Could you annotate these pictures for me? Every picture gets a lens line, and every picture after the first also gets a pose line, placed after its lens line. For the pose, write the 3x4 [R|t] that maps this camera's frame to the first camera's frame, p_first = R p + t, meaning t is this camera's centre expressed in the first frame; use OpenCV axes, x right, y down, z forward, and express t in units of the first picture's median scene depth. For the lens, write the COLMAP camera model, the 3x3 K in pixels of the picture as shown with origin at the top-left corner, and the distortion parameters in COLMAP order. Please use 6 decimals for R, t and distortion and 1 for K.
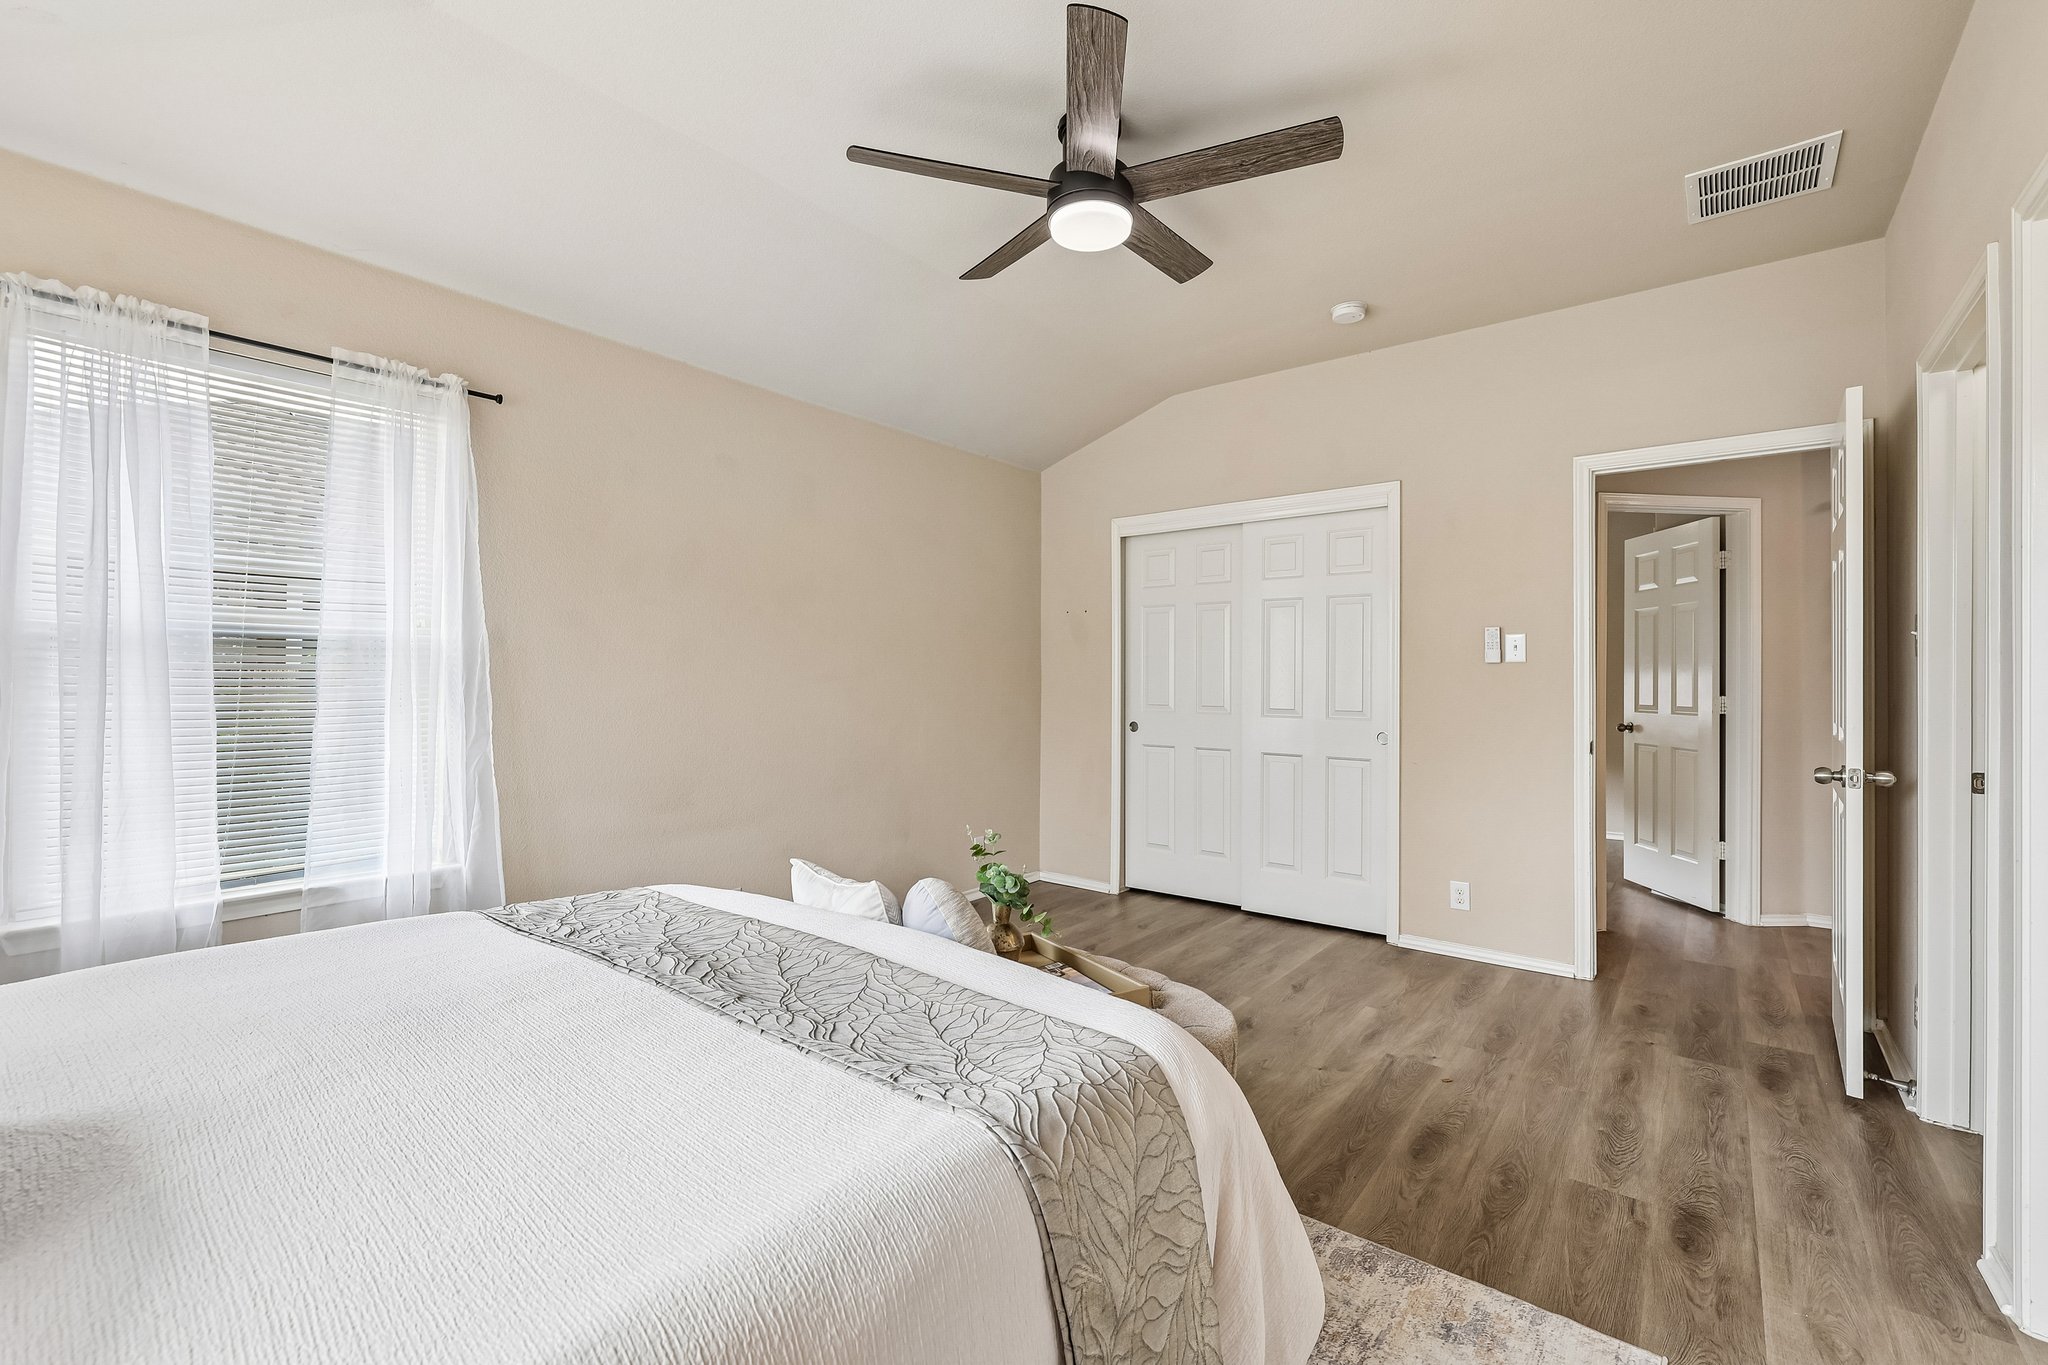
lens RADIAL K [[876.7, 0, 1028.2], [0, 876.7, 690.8], [0, 0, 1]] dist [-0.001809, -0.000021]
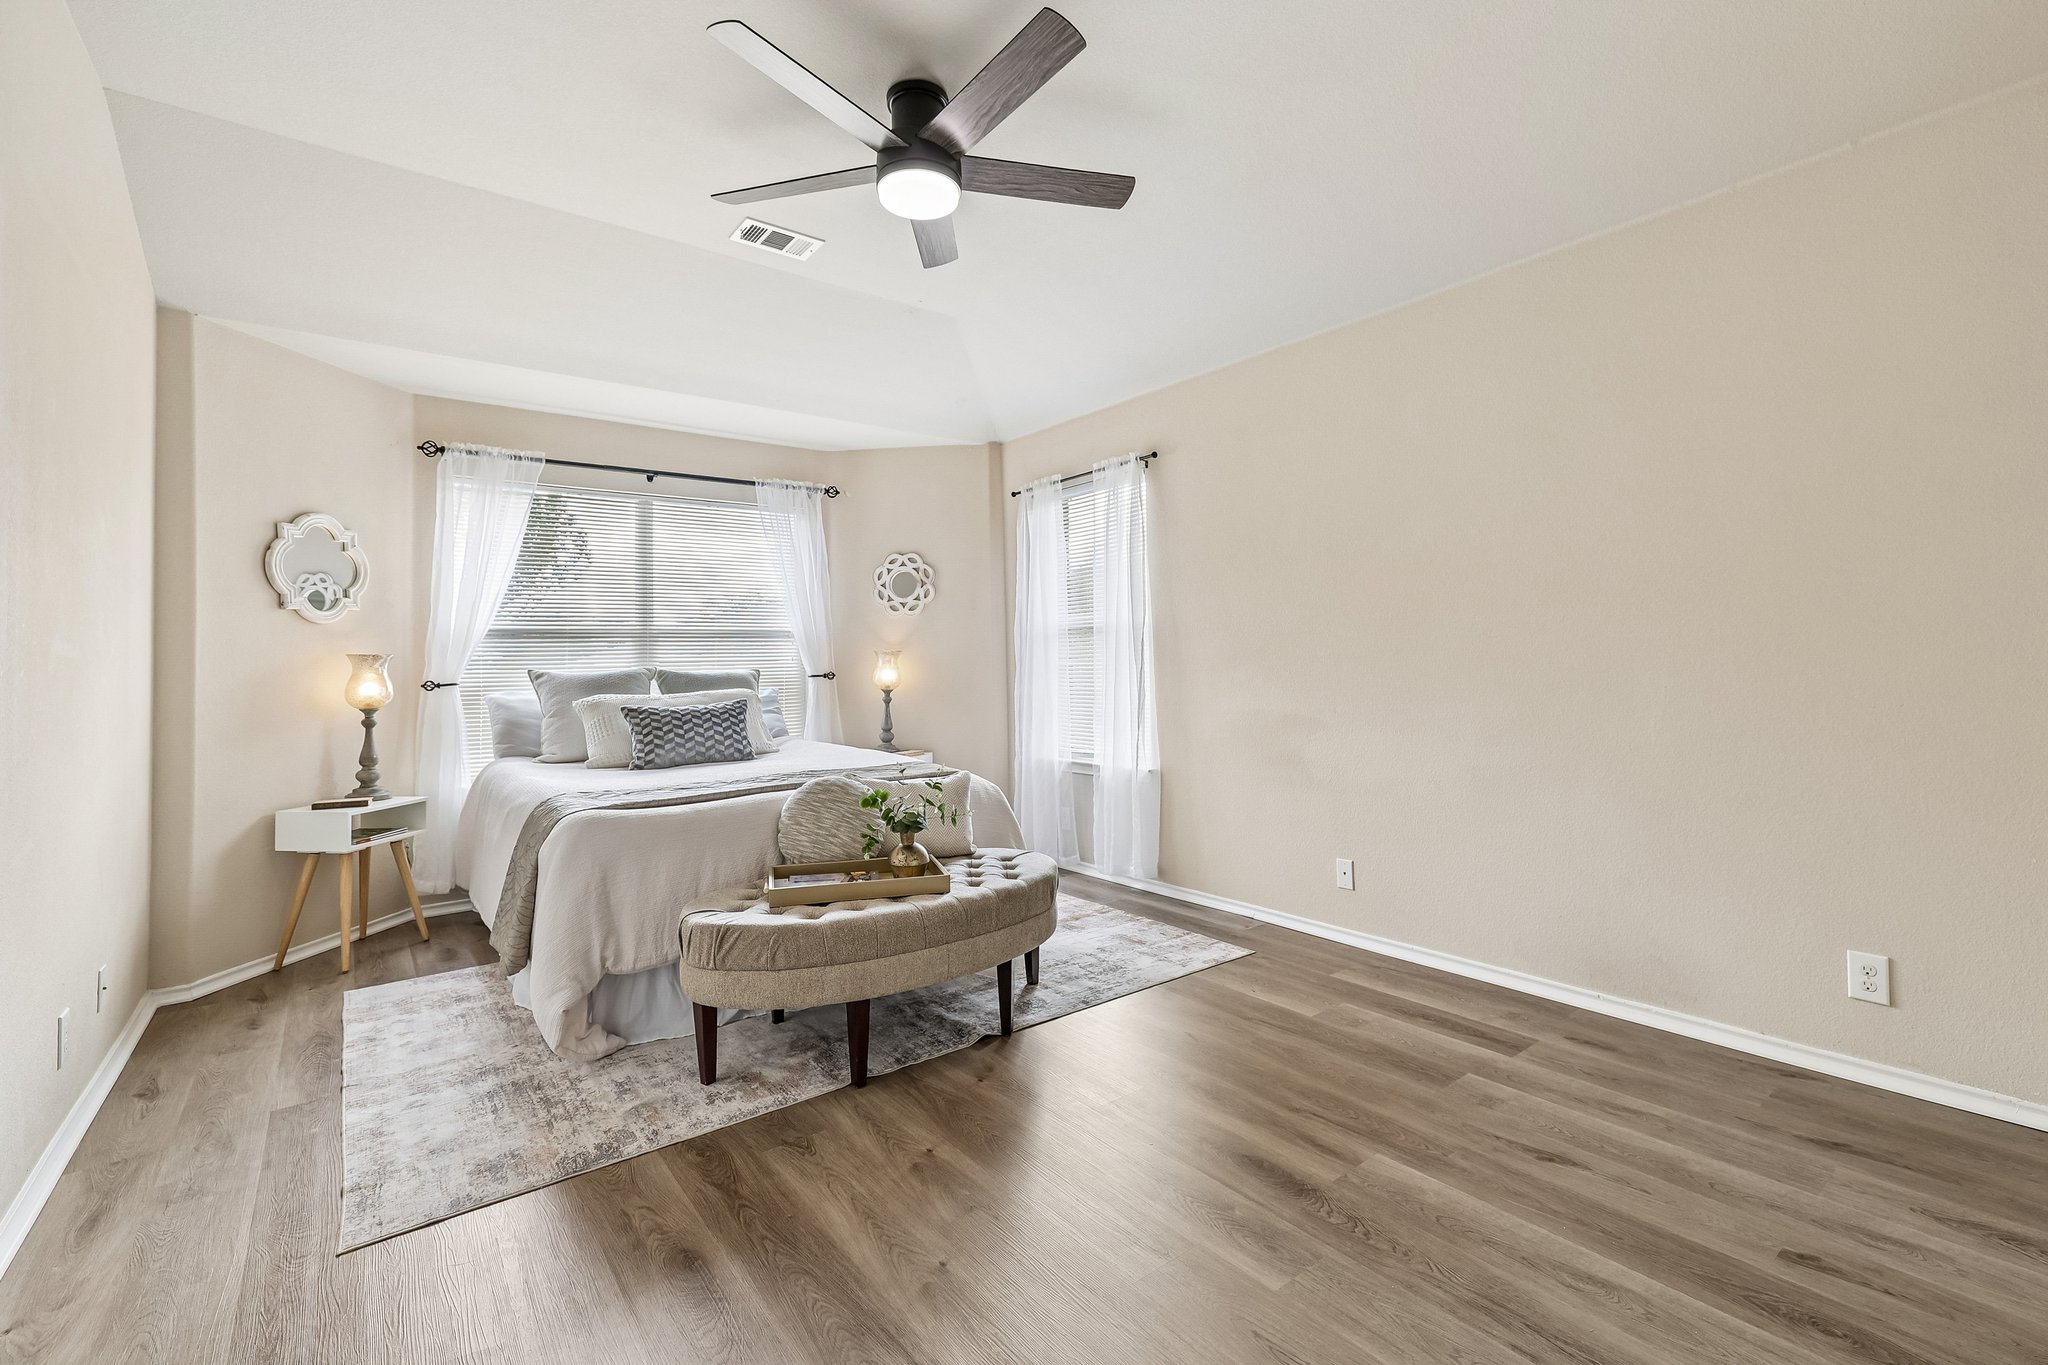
lens RADIAL K [[895.8, 0, 1035.6], [0, 895.8, 634.8], [0, 0, 1]] dist [0.000345, 0.000198]
pose [[-0.246642, -0.030927, -0.968613, 1.113770], [0.005663, 0.999428, -0.033352, 0.022401], [0.969090, -0.013711, -0.246325, 1.462570]]
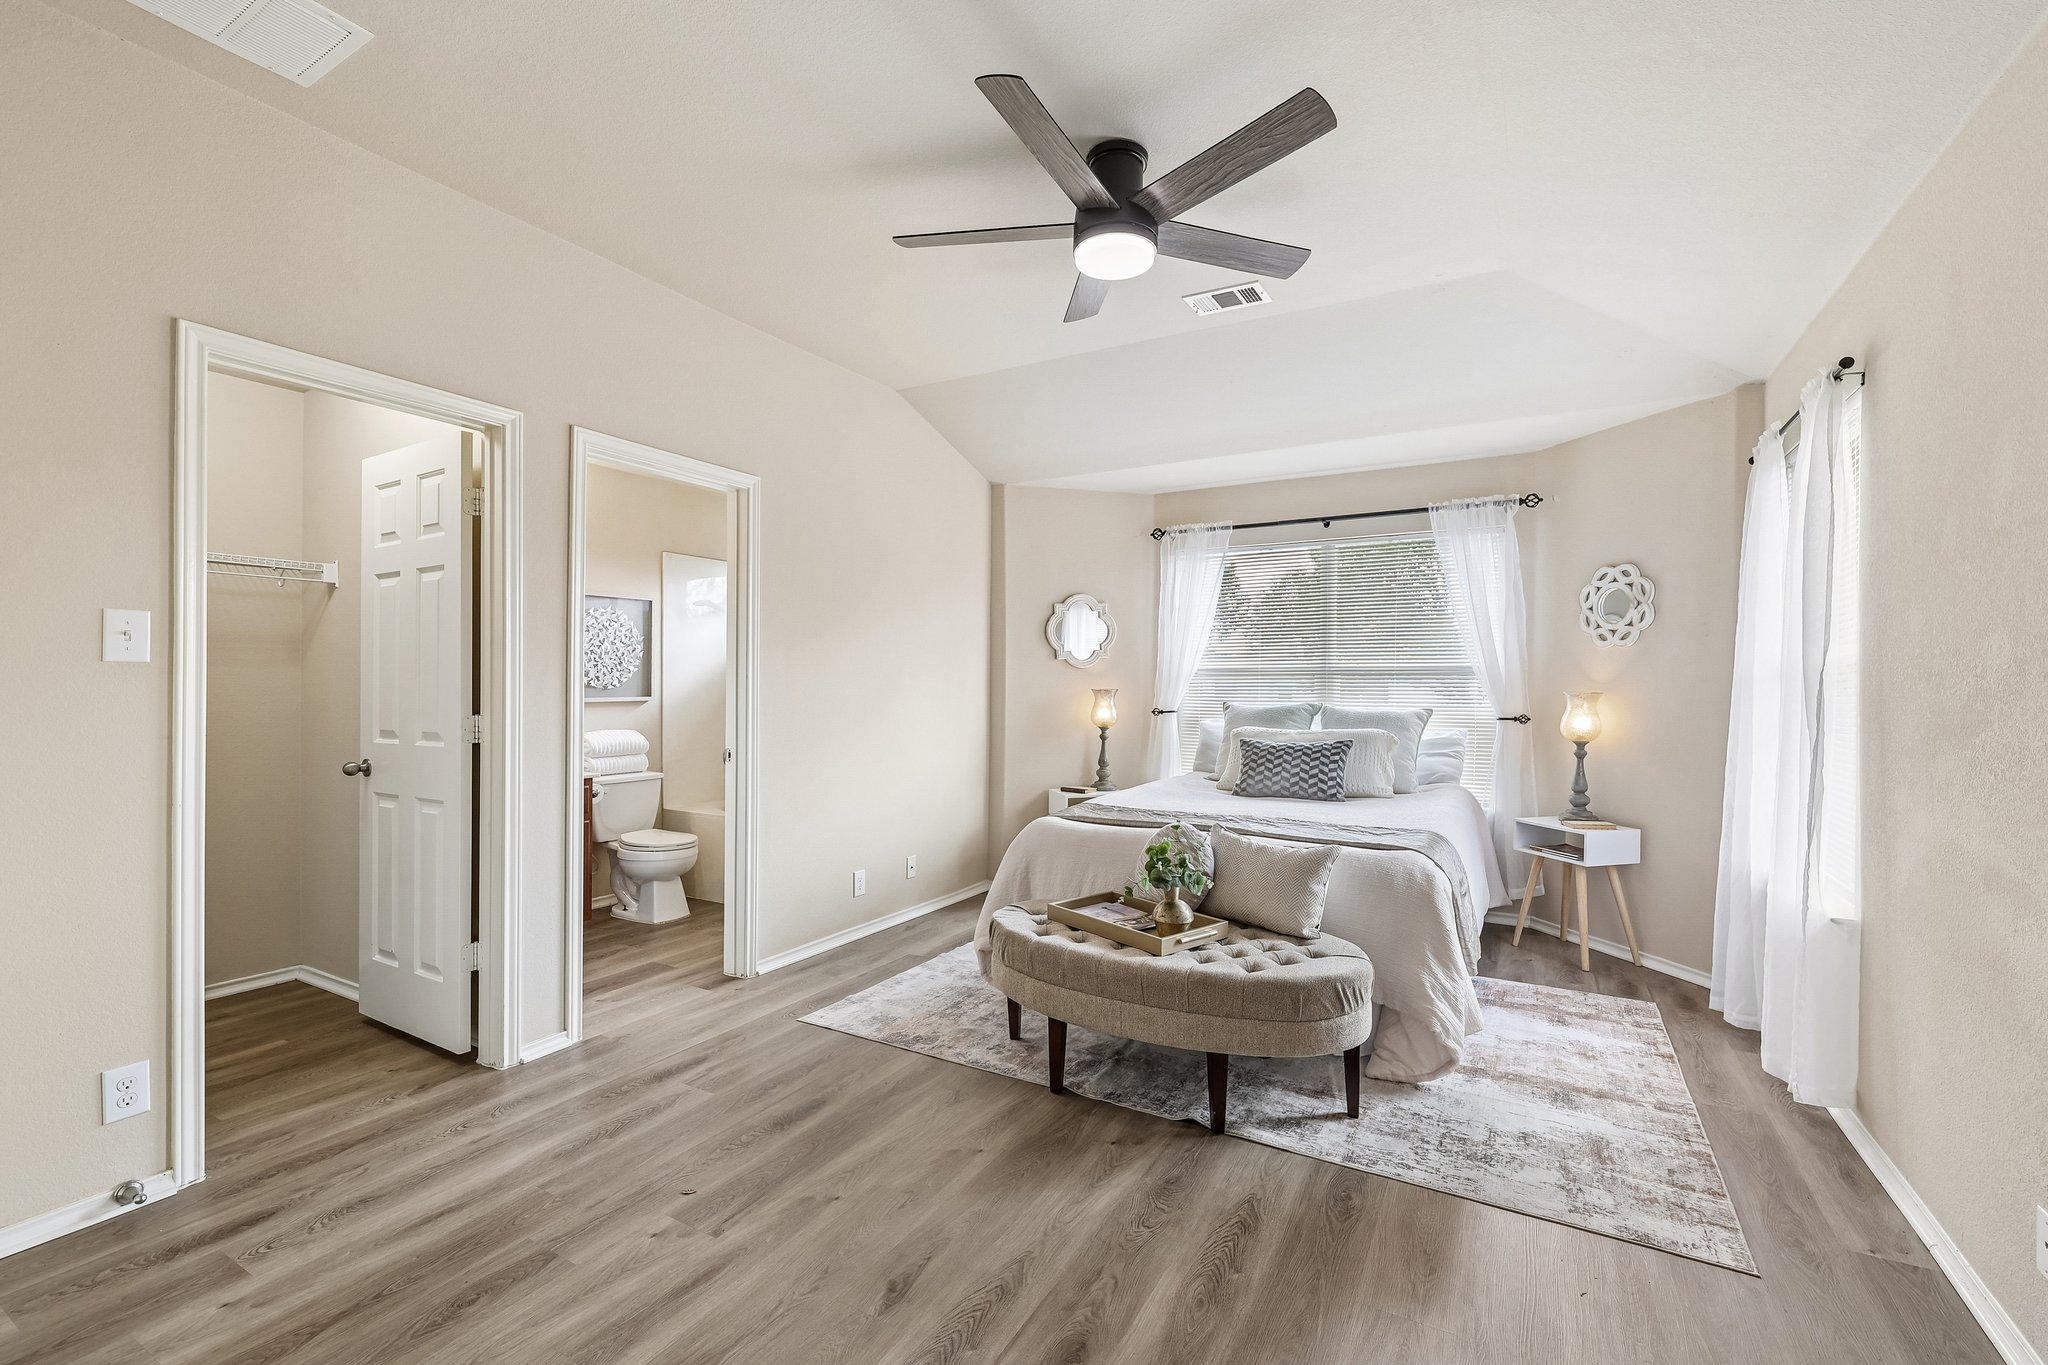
lens RADIAL K [[875.5, 0, 1027.0], [0, 875.5, 686.2], [0, 0, 1]] dist [-0.001317, 0.000391]
pose [[-0.989876, -0.008270, -0.141691, 0.335358], [-0.010259, 0.999859, 0.013311, -0.040801], [0.141560, 0.014630, -0.989821, 2.138806]]
